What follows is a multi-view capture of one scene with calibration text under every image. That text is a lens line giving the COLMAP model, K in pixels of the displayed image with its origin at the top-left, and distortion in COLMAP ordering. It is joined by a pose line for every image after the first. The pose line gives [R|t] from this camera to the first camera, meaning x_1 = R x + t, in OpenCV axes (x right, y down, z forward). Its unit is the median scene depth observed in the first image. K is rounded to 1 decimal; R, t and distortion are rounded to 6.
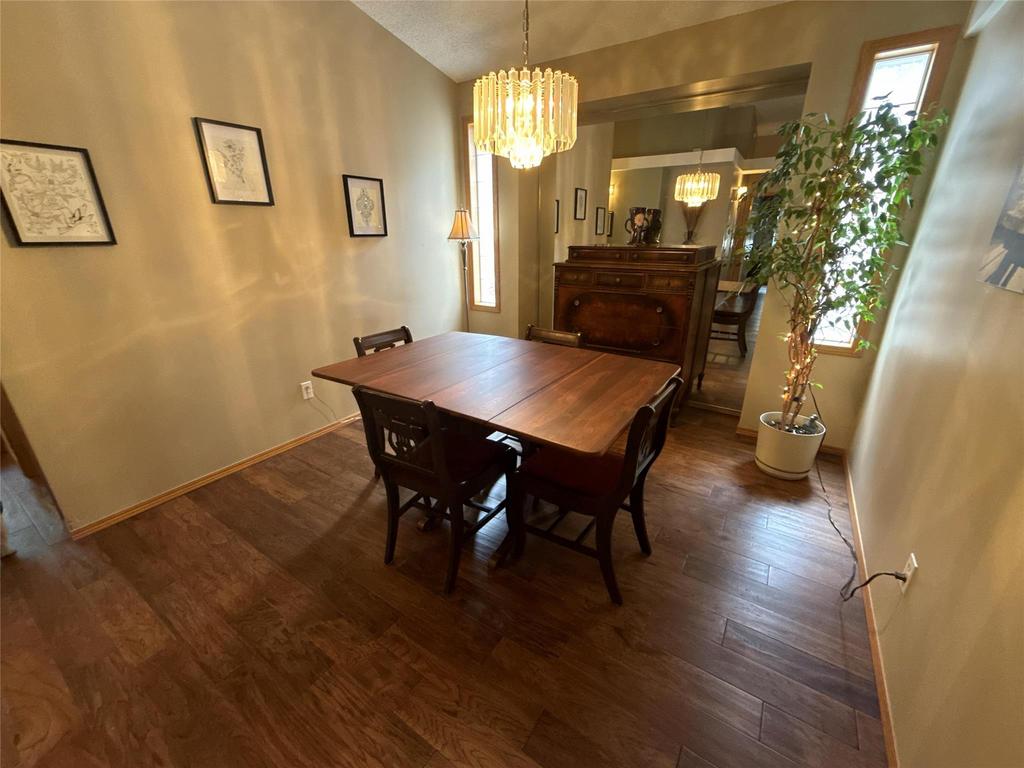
lens RADIAL K [[415.7, 0, 513.8], [0, 415.7, 386.6], [0, 0, 1]] dist [0.000786, -0.000025]
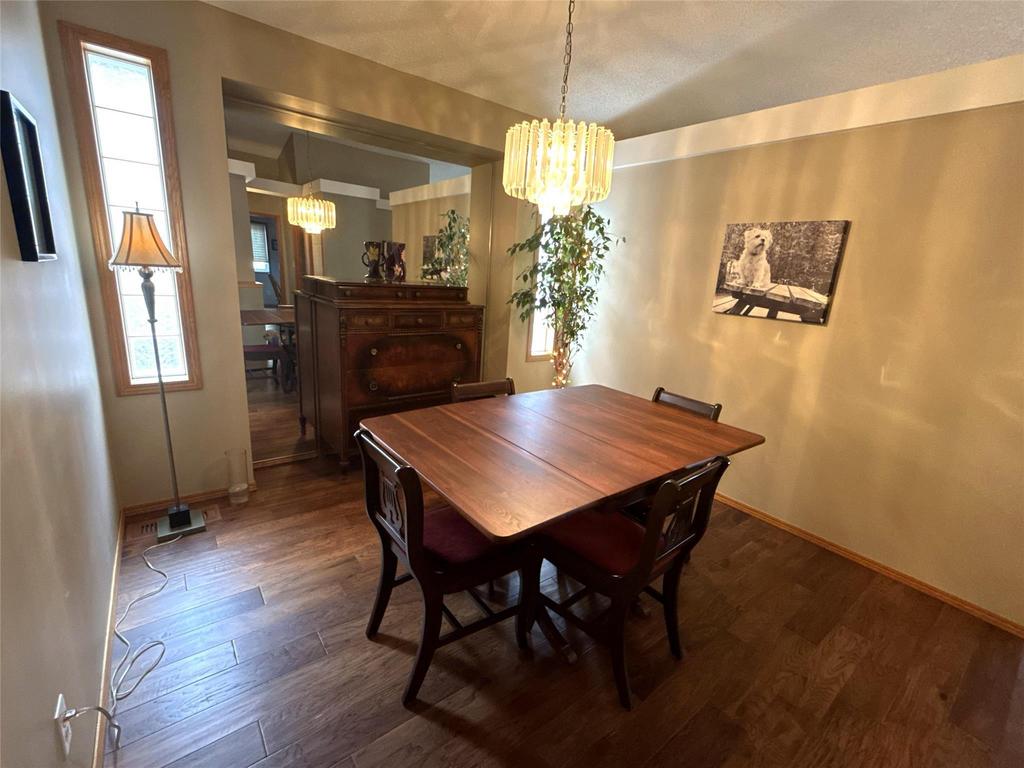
lens RADIAL K [[455.6, 0, 515.3], [0, 455.6, 386.2], [0, 0, 1]] dist [0.000455, -0.000230]
pose [[0.313995, -0.209712, 0.925974, -0.350836], [0.265801, 0.955716, 0.126316, -0.104208], [-0.911459, 0.206463, 0.355832, 0.266241]]
